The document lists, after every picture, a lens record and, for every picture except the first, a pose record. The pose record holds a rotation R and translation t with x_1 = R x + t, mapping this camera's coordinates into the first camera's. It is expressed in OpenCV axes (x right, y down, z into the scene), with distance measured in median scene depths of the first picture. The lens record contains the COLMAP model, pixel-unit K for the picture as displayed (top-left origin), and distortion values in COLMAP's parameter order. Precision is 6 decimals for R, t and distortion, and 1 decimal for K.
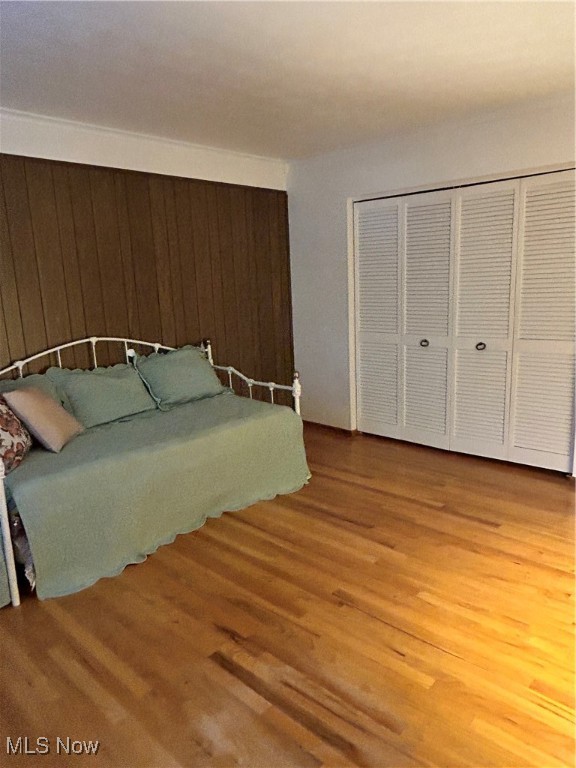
lens RADIAL K [[519.5, 0, 291.1], [0, 519.5, 386.5], [0, 0, 1]] dist [-0.005452, -0.000416]
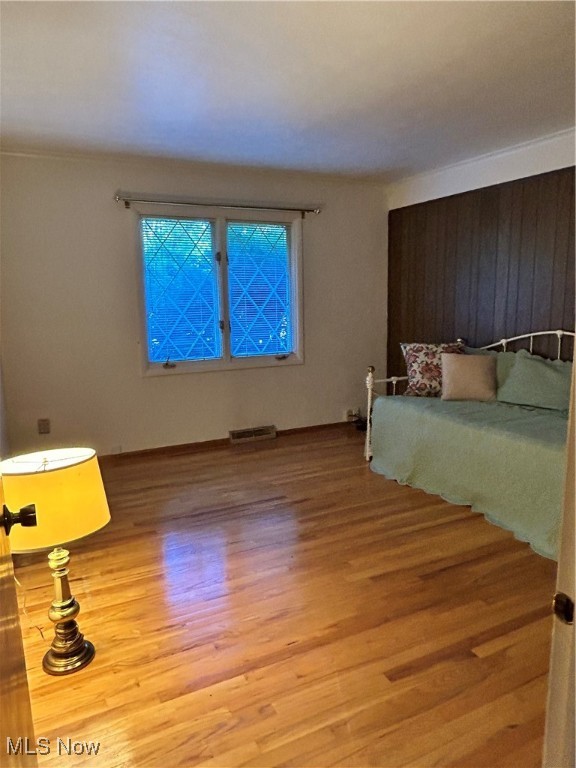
lens RADIAL K [[519.5, 0, 290.5], [0, 519.5, 382.3], [0, 0, 1]] dist [-0.005452, -0.000416]
pose [[-0.351614, 0.194168, -0.915787, 0.967520], [-0.155889, 0.952451, 0.261795, -0.223380], [0.923074, 0.234812, -0.304626, 1.019273]]
